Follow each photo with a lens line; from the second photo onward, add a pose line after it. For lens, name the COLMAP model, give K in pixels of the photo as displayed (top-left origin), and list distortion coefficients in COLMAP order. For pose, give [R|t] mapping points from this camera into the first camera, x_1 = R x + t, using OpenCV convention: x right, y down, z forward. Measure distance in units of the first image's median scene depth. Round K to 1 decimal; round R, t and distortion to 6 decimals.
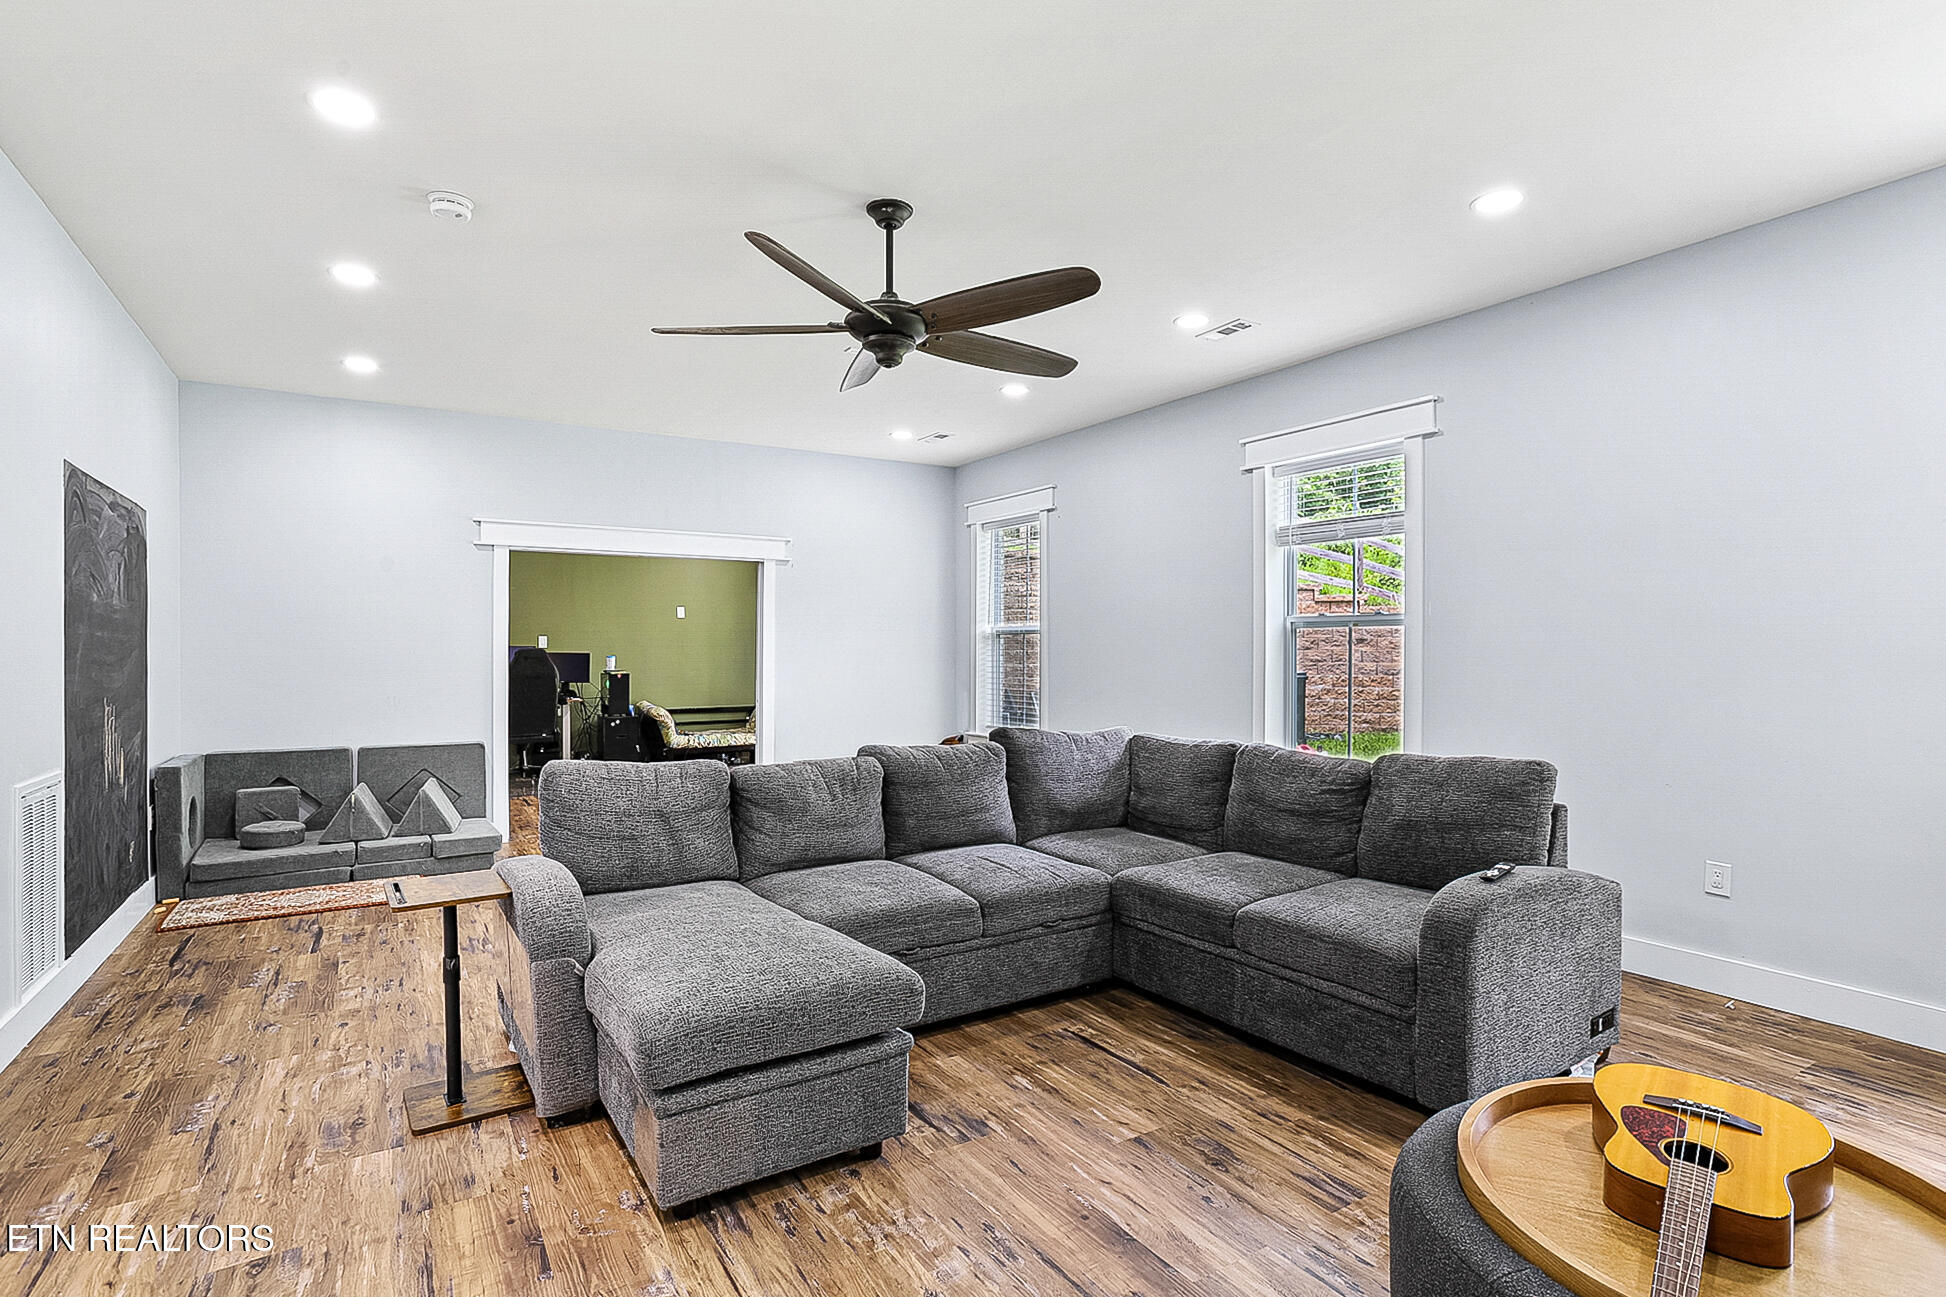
lens RADIAL K [[961.2, 0, 974.4], [0, 961.2, 646.4], [0, 0, 1]] dist [-0.020022, 0.006138]
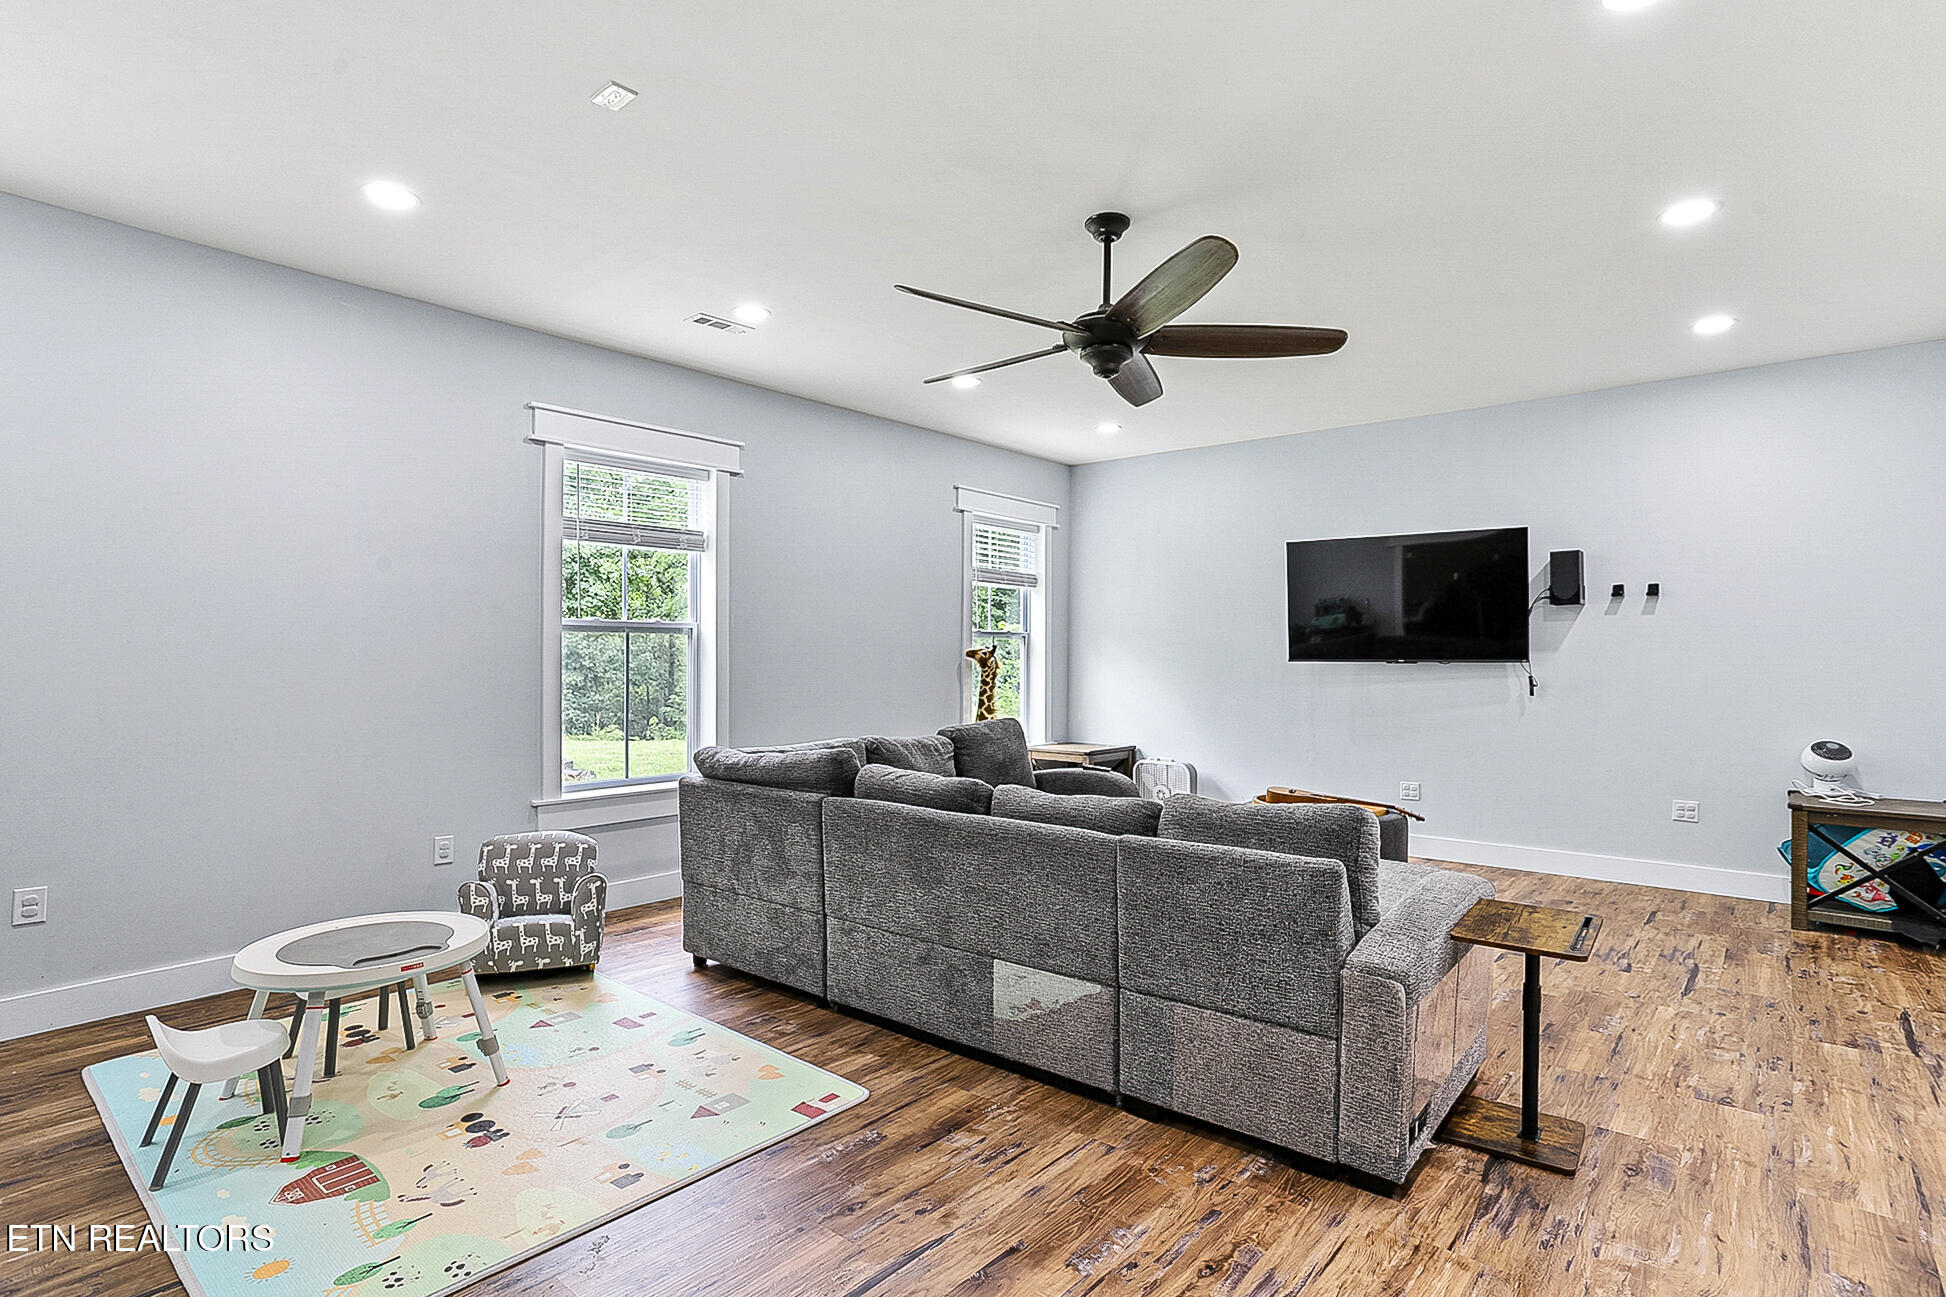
lens RADIAL K [[961.2, 0, 989.6], [0, 961.2, 657.3], [0, 0, 1]] dist [-0.020022, 0.006138]
pose [[-0.310317, -0.008236, 0.950597, -1.154920], [0.000054, 0.999962, 0.008681, -0.006181], [-0.950633, 0.002745, -0.310305, 1.633822]]
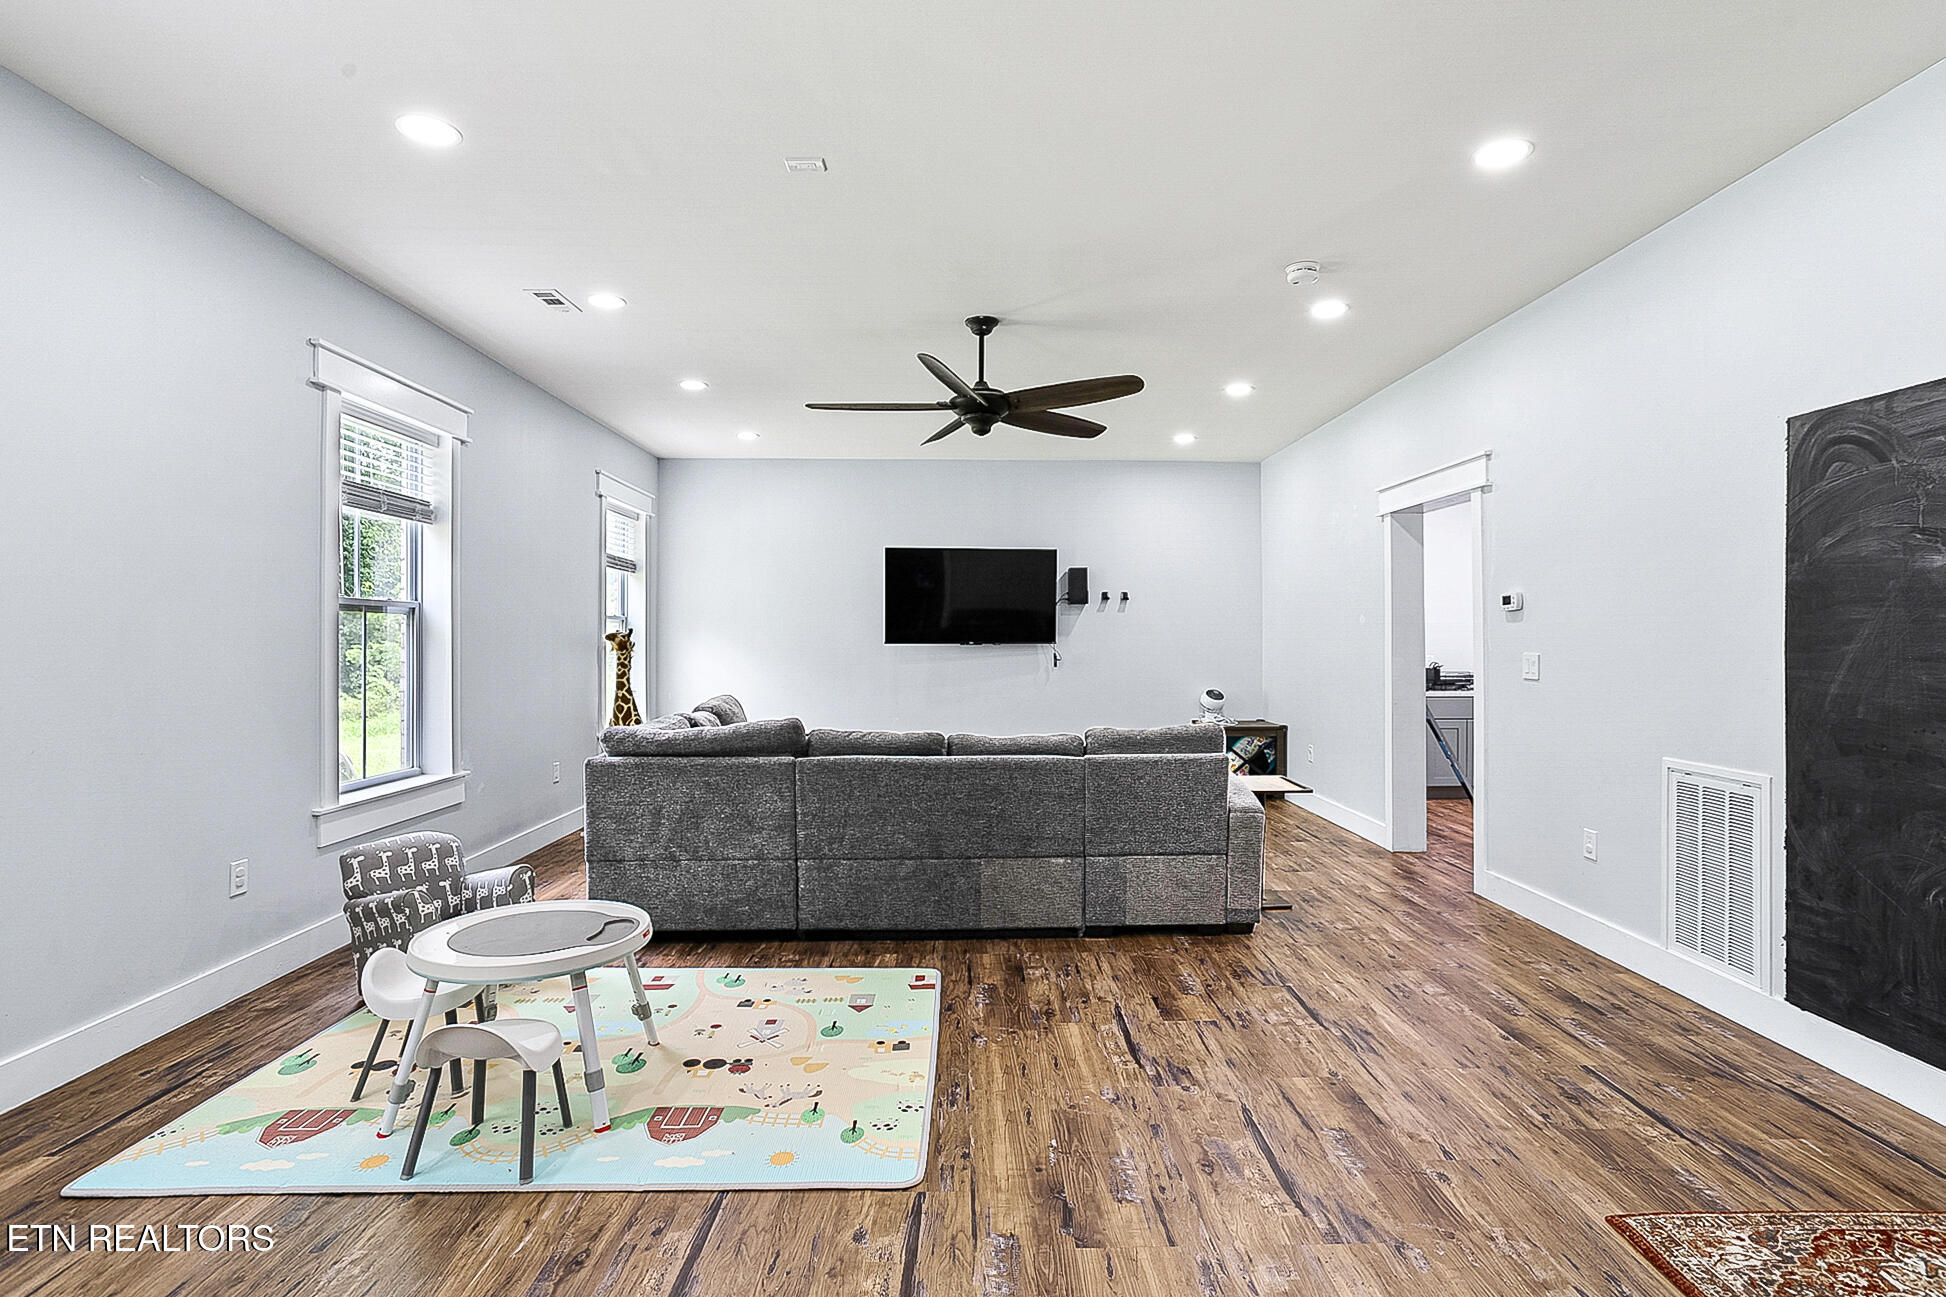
lens RADIAL K [[961.2, 0, 969.2], [0, 961.2, 639.4], [0, 0, 1]] dist [-0.020022, 0.006138]
pose [[-0.856992, -0.005159, 0.515304, -0.898520], [-0.003672, 0.999986, 0.003904, -0.001755], [-0.515317, 0.001454, -0.856998, 2.506211]]
